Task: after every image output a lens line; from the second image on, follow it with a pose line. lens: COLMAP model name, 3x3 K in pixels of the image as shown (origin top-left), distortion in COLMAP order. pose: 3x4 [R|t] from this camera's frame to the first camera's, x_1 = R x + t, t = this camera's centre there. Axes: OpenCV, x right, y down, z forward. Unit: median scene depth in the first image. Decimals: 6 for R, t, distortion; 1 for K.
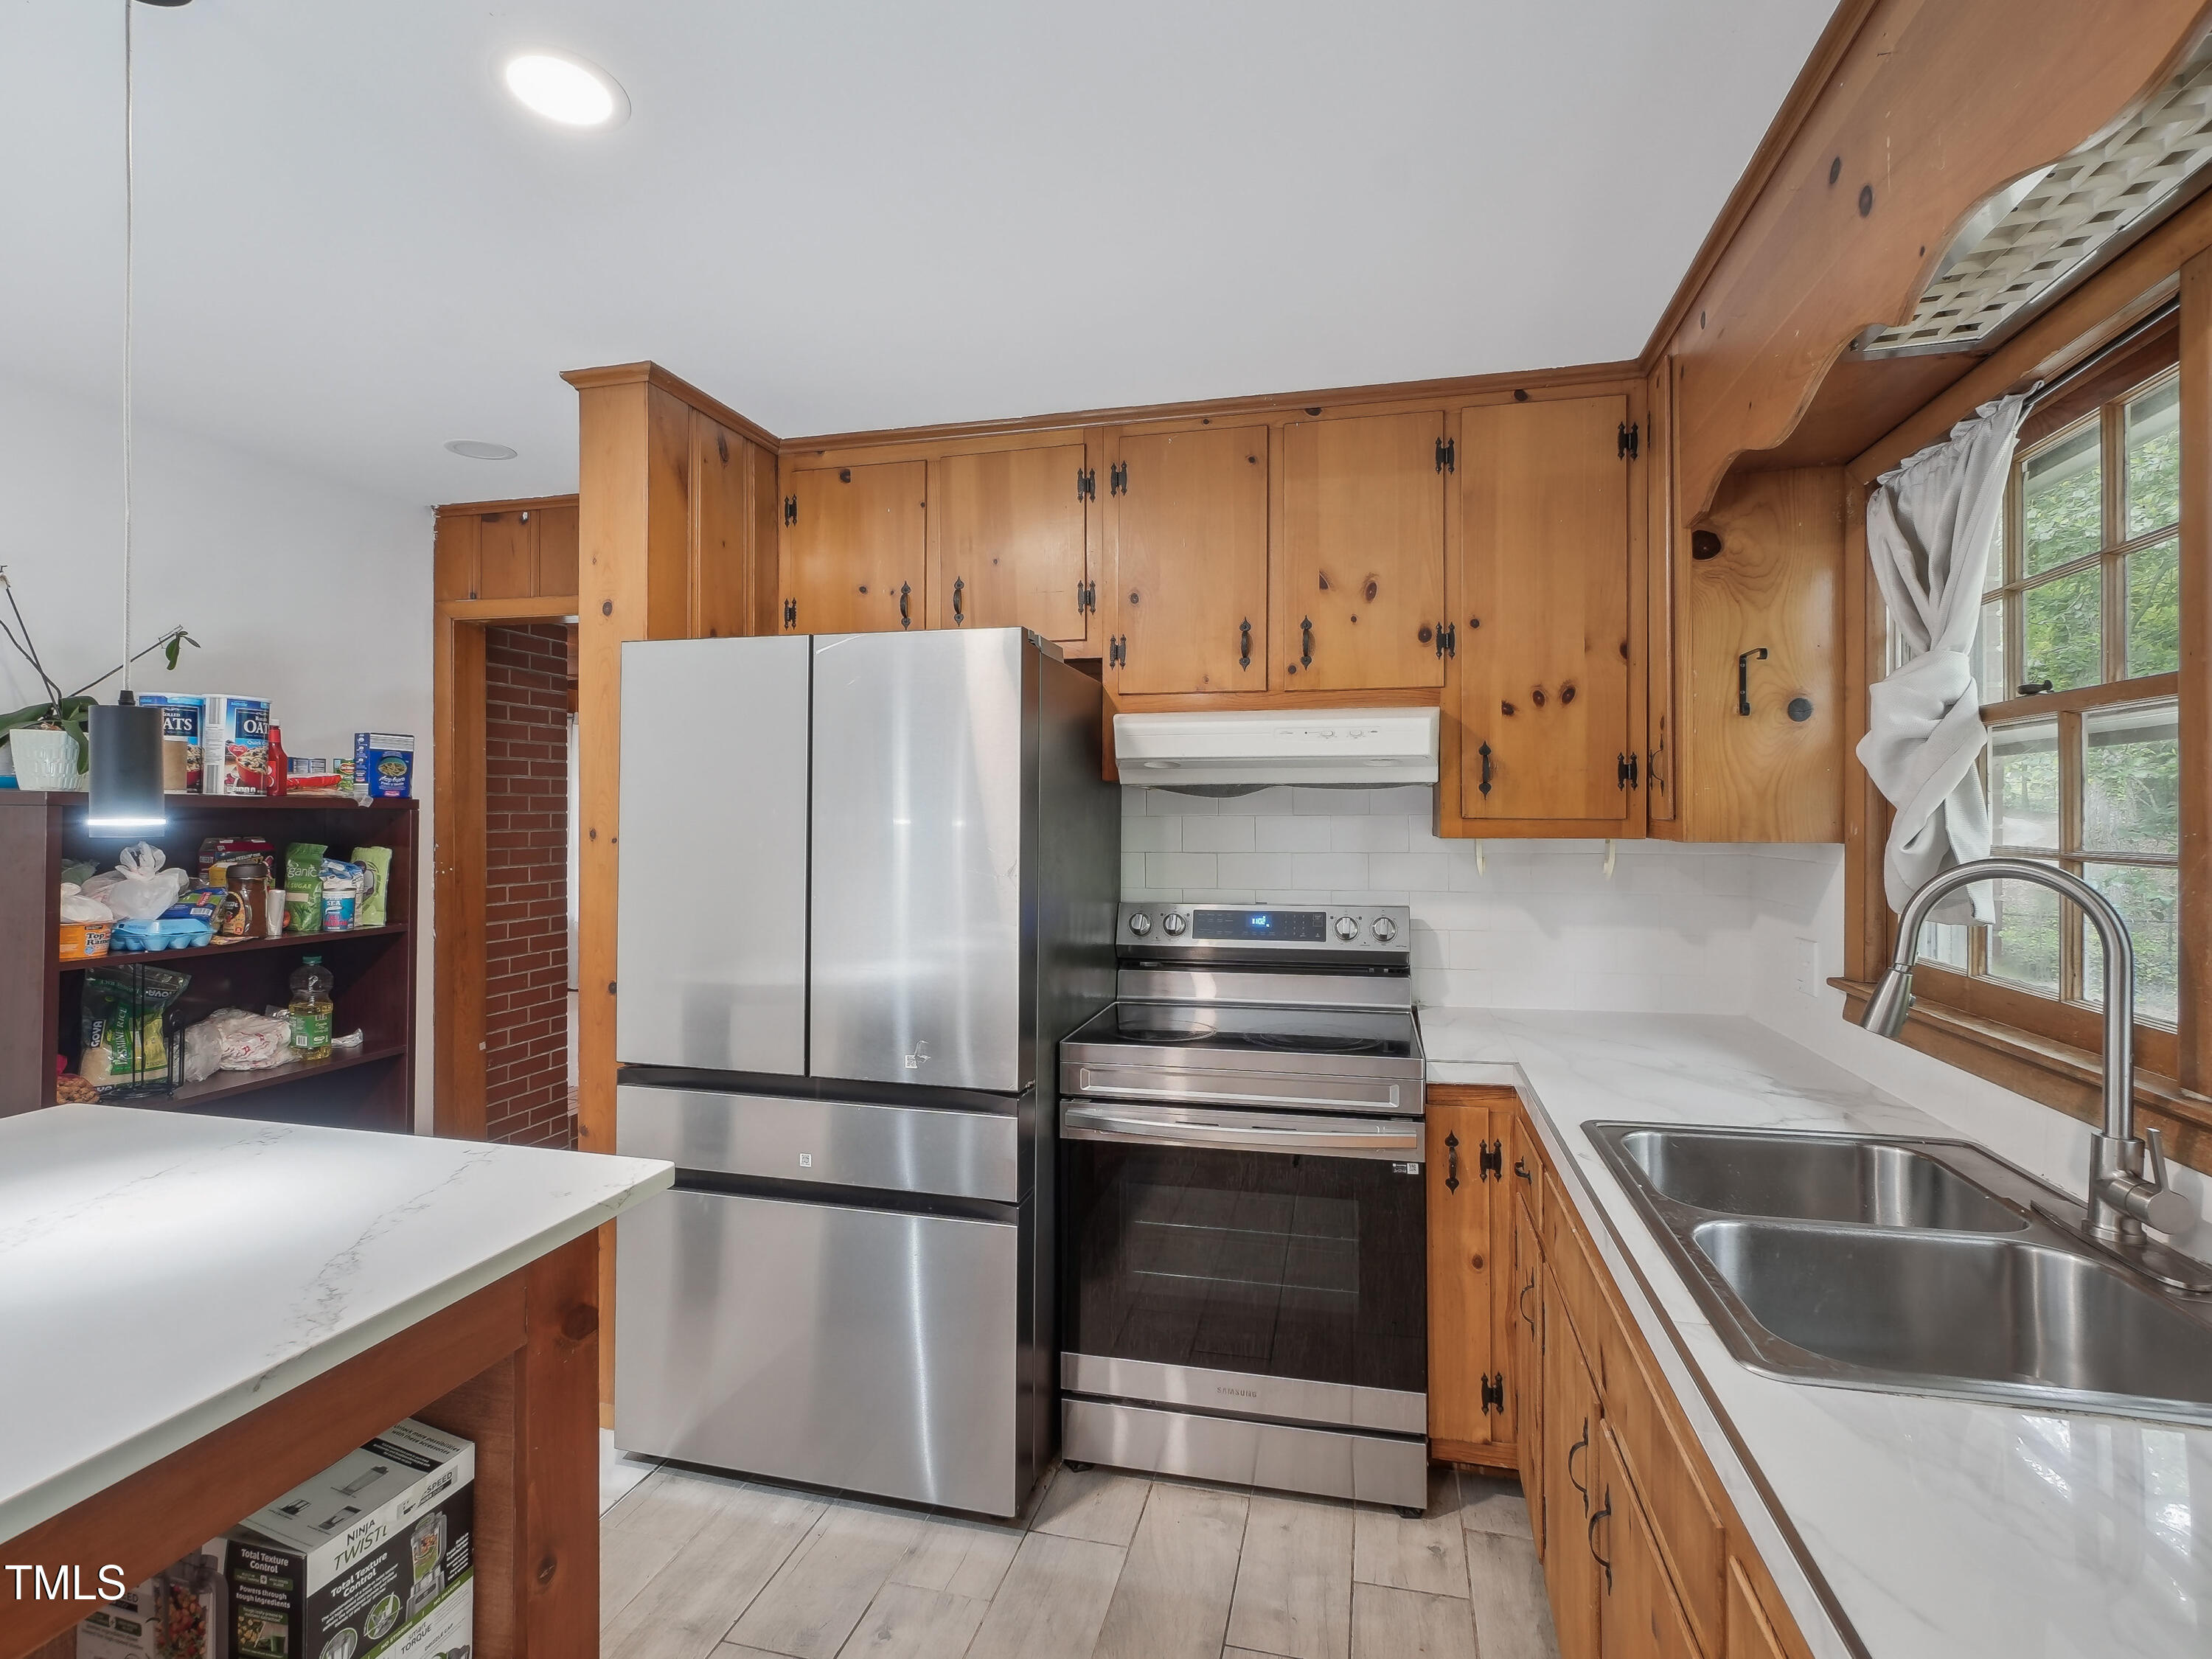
lens RADIAL K [[1072.1, 0, 1109.6], [0, 1072.1, 814.4], [0, 0, 1]] dist [-0.012295, 0.001861]
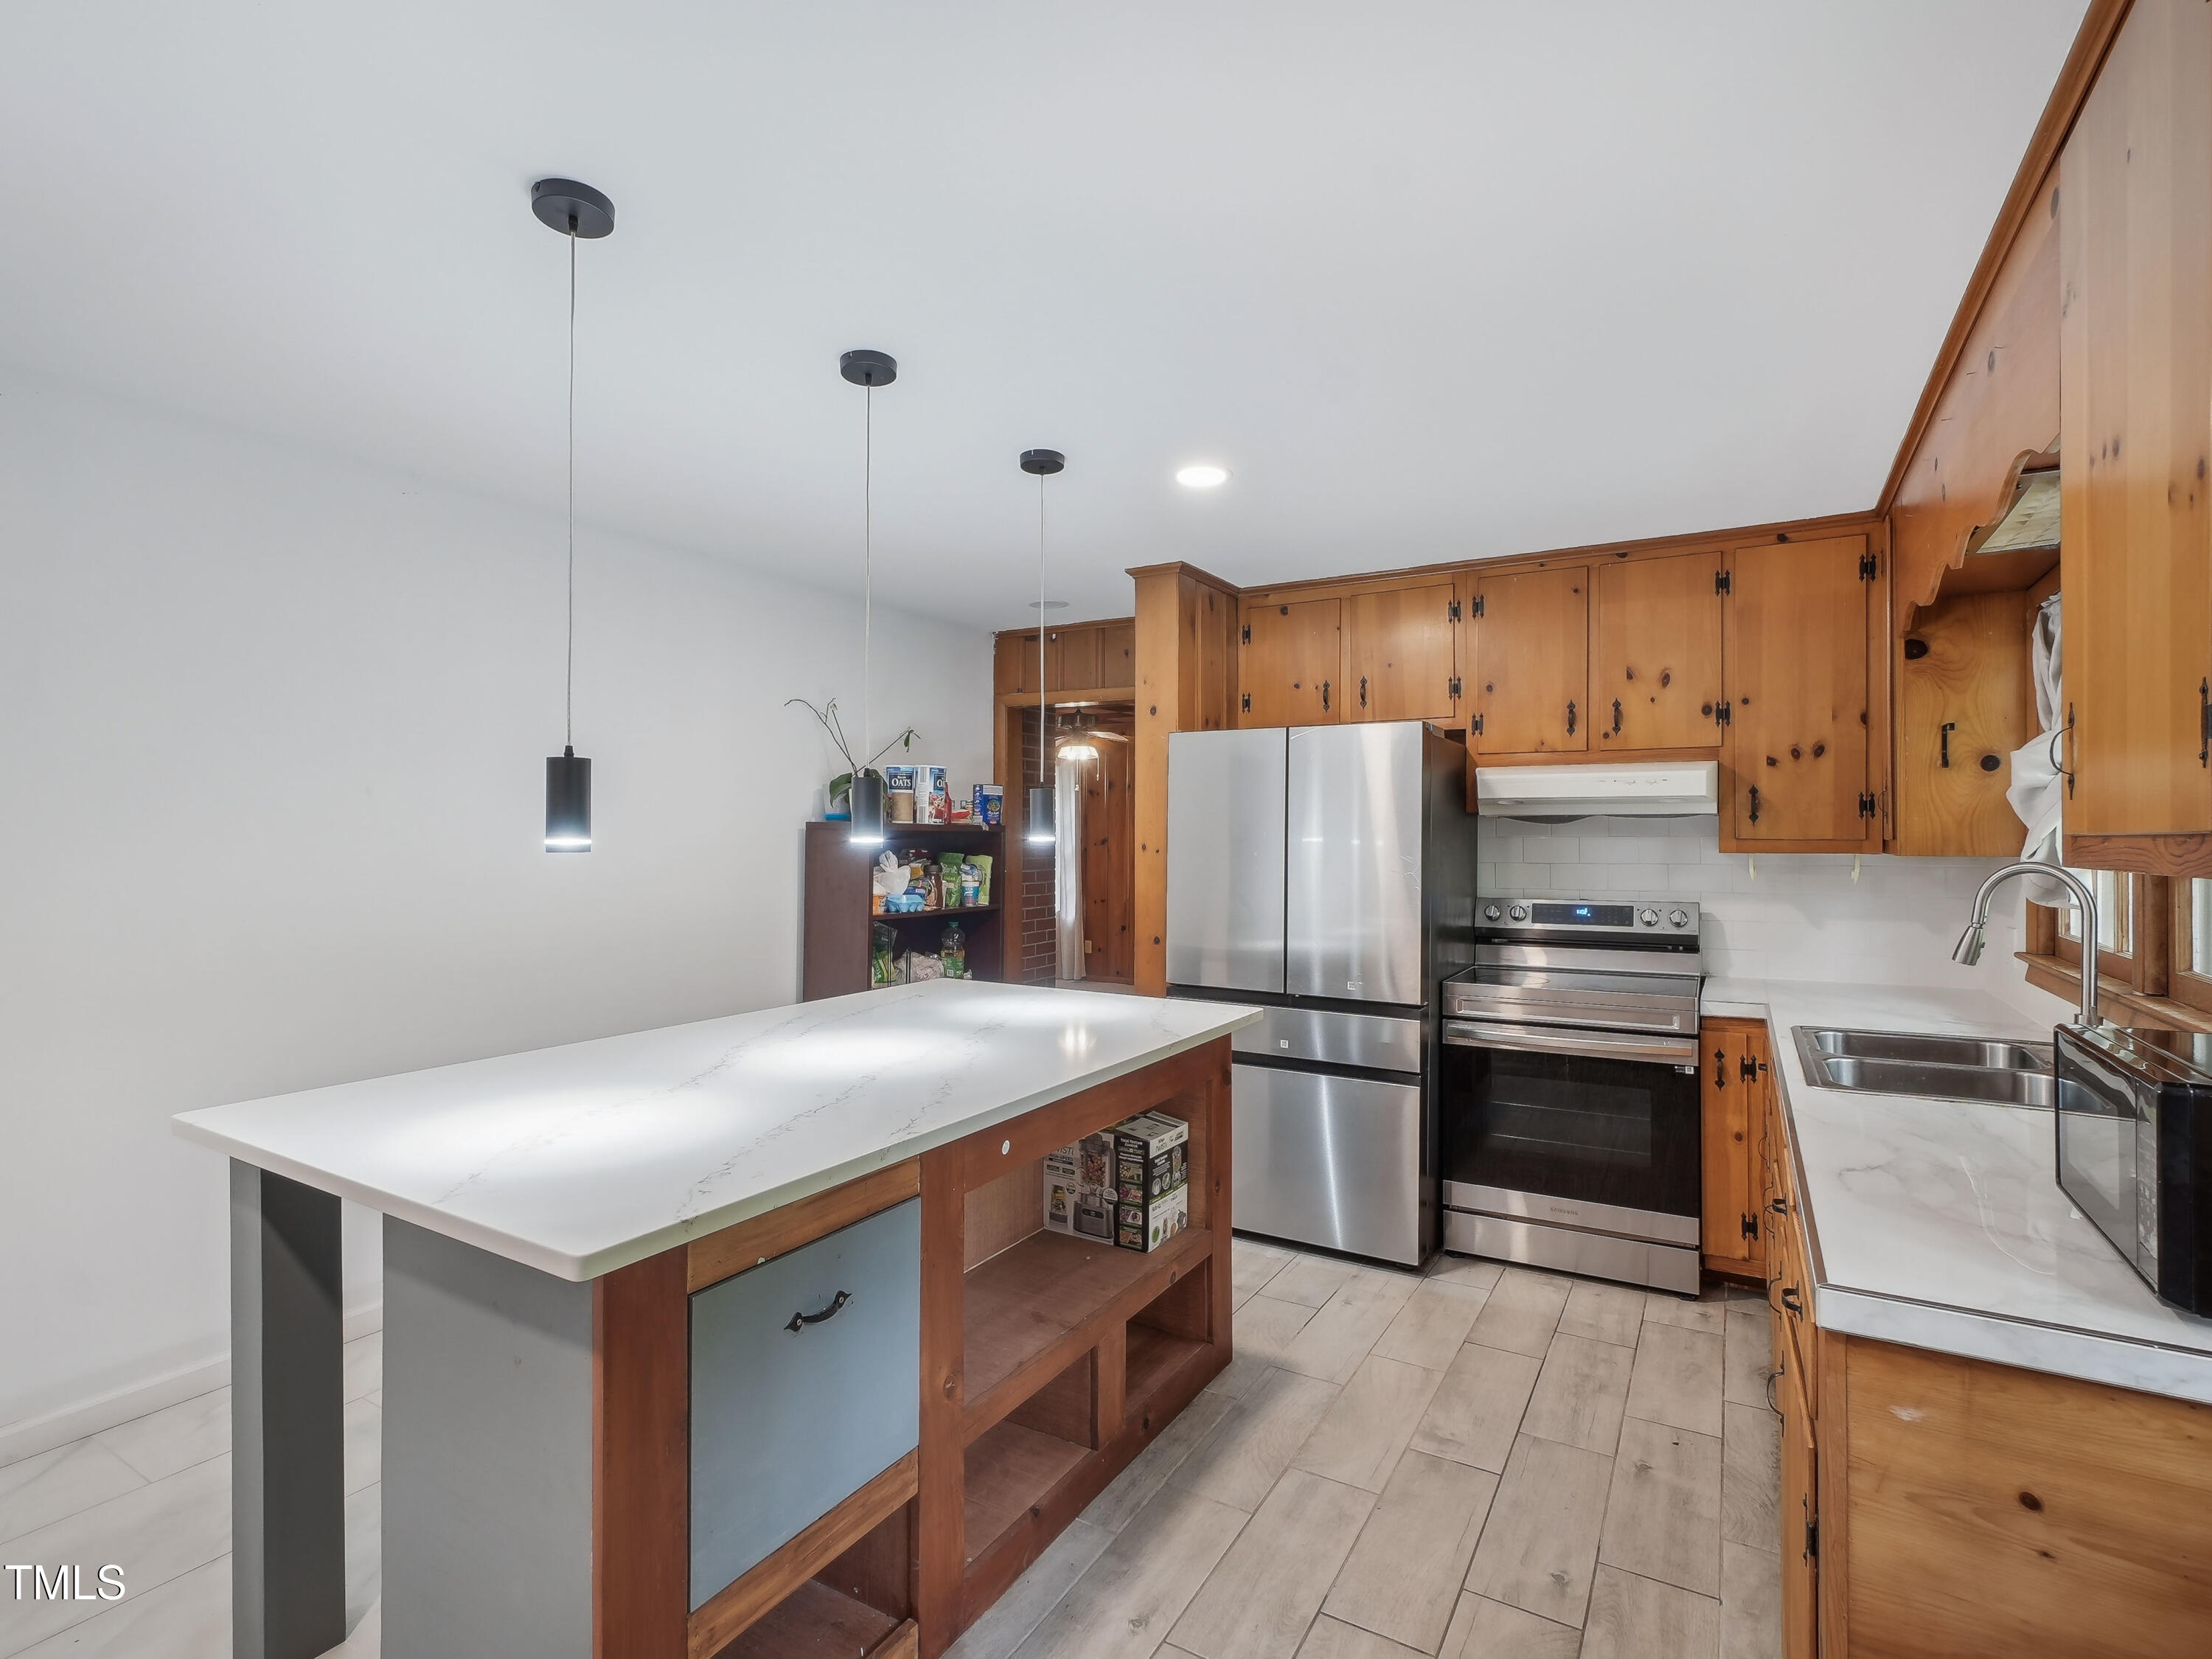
lens RADIAL K [[1072.1, 0, 1104.4], [0, 1072.1, 833.7], [0, 0, 1]] dist [-0.012295, 0.001861]
pose [[0.958355, 0.000948, -0.285579, -0.070706], [-0.001599, 0.999997, -0.002048, 0.001060], [0.285576, 0.002419, 0.958353, -0.613583]]
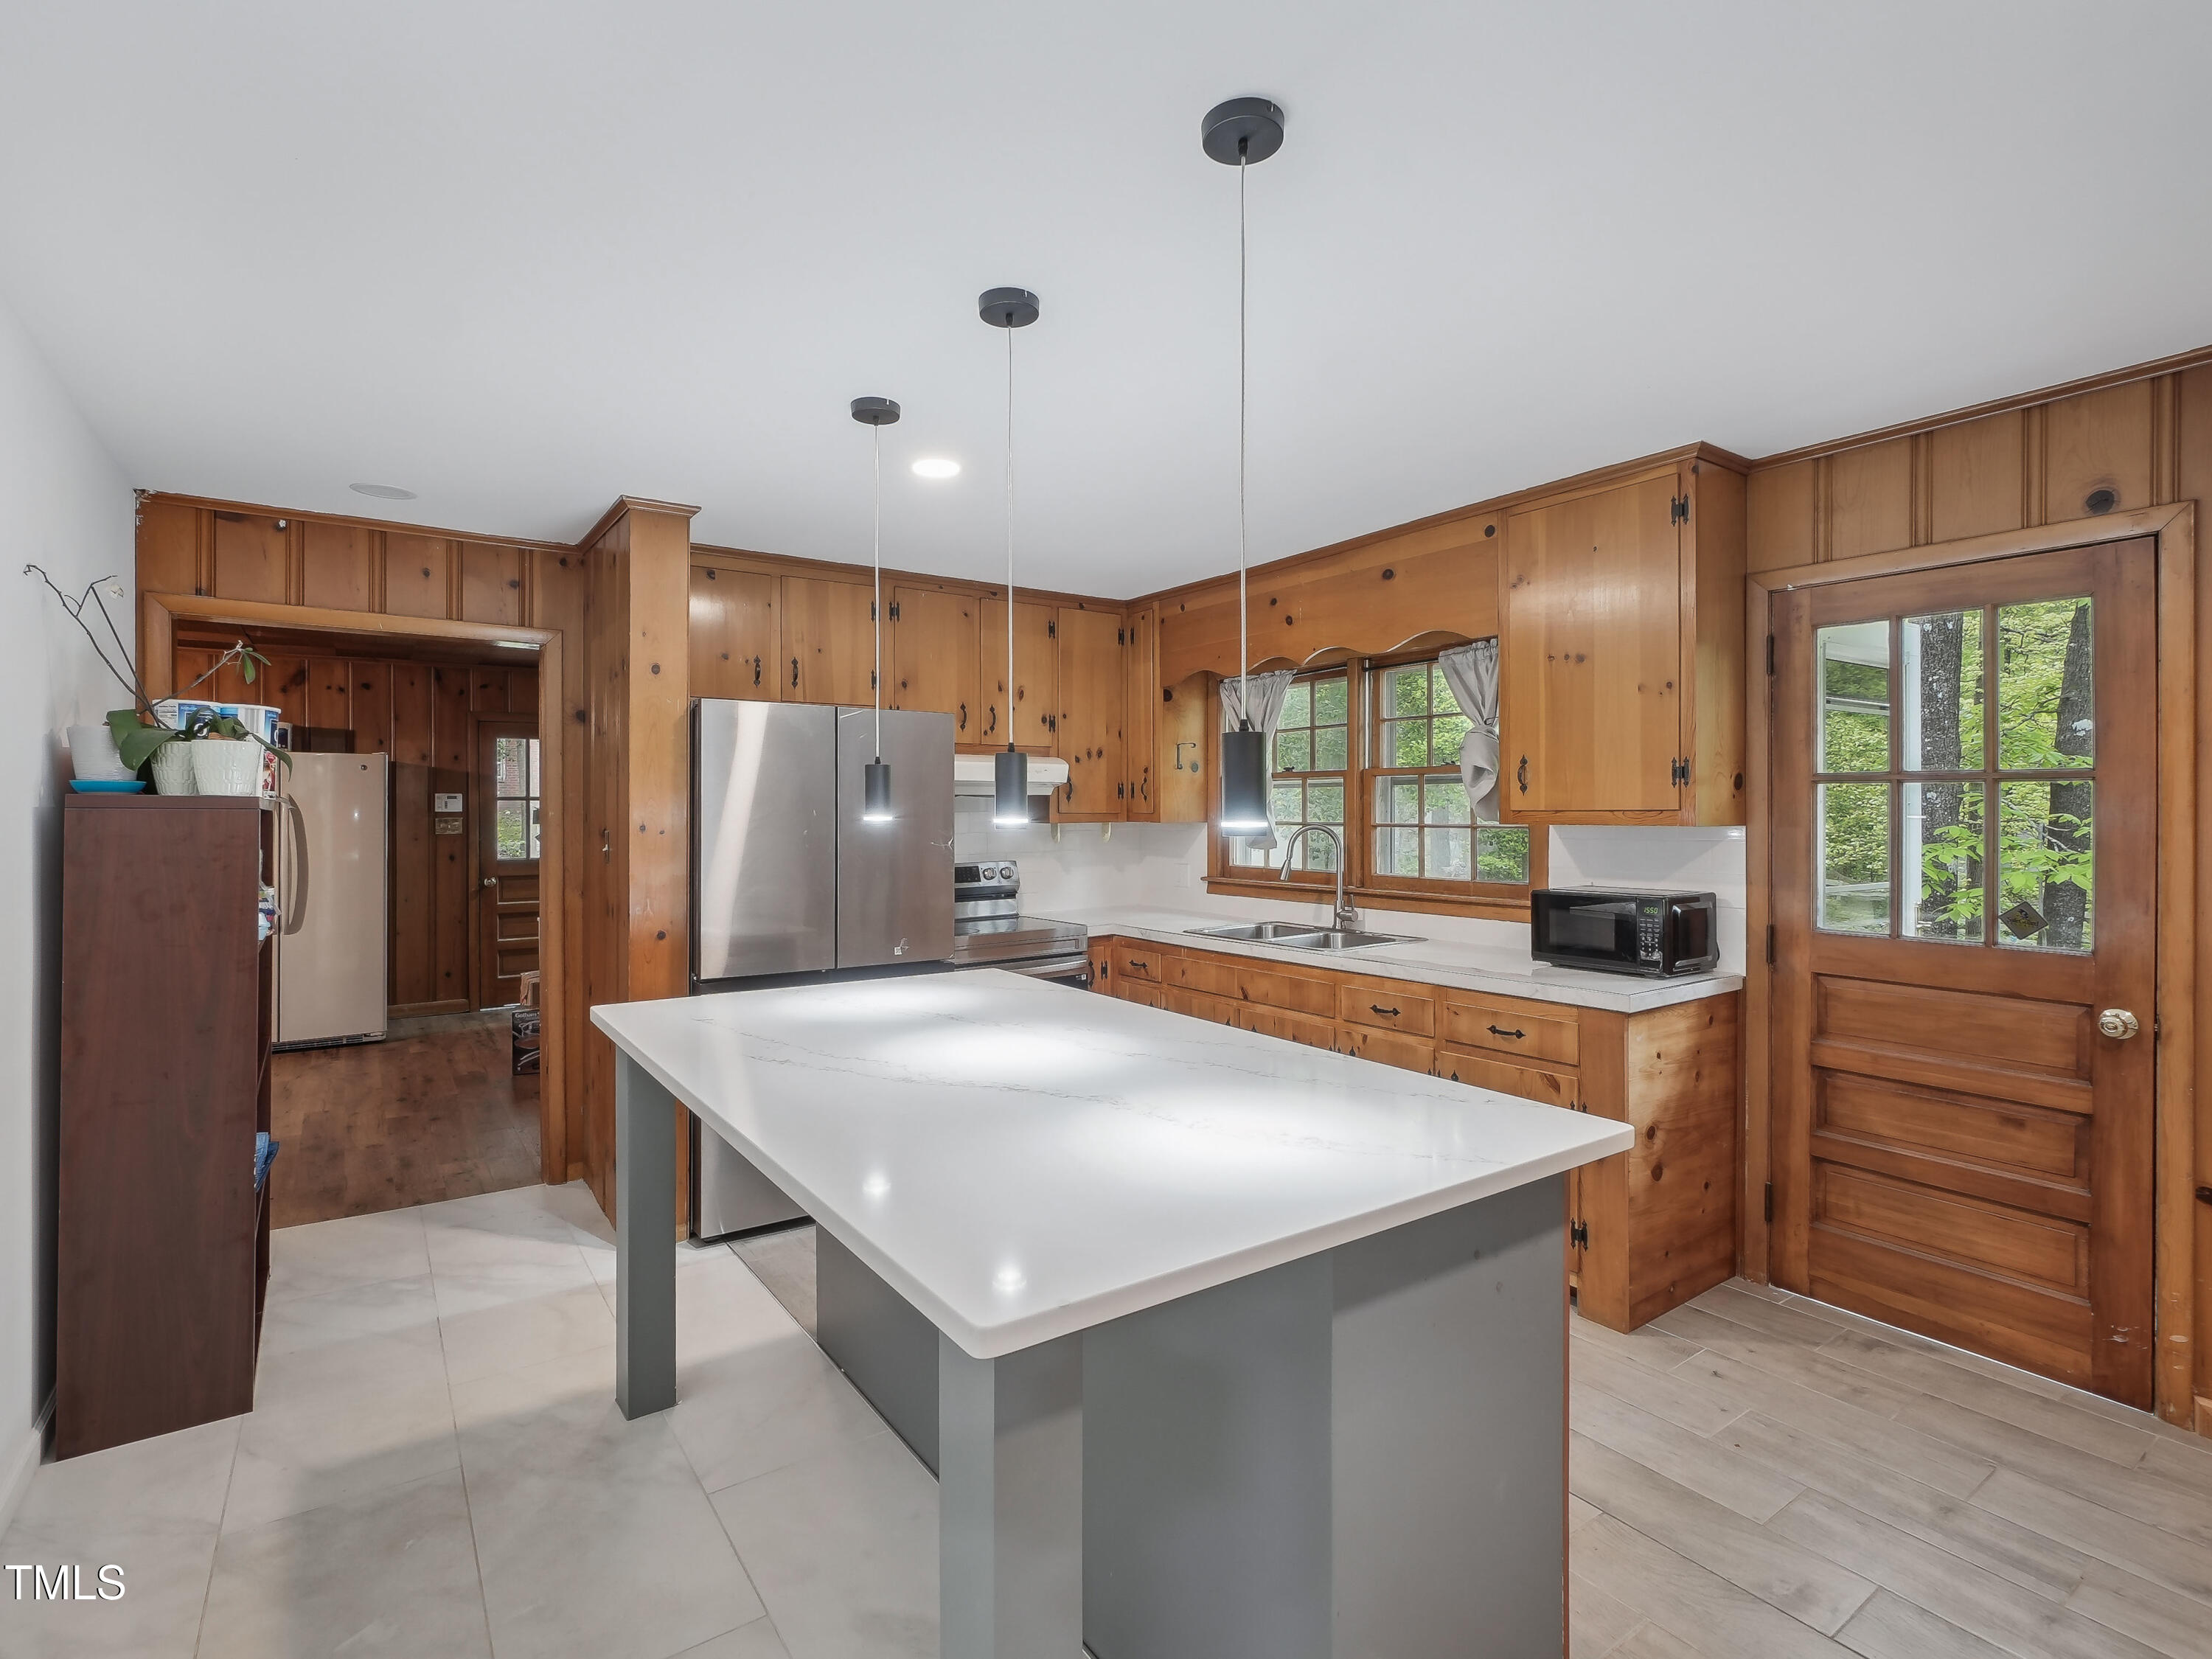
lens RADIAL K [[1072.1, 0, 1114.4], [0, 1072.1, 809.6], [0, 0, 1]] dist [-0.012295, 0.001861]
pose [[0.647360, -0.004058, 0.762174, -1.171045], [0.004398, 0.999989, 0.001588, -0.005325], [-0.762172, 0.002324, 0.647371, -0.388510]]
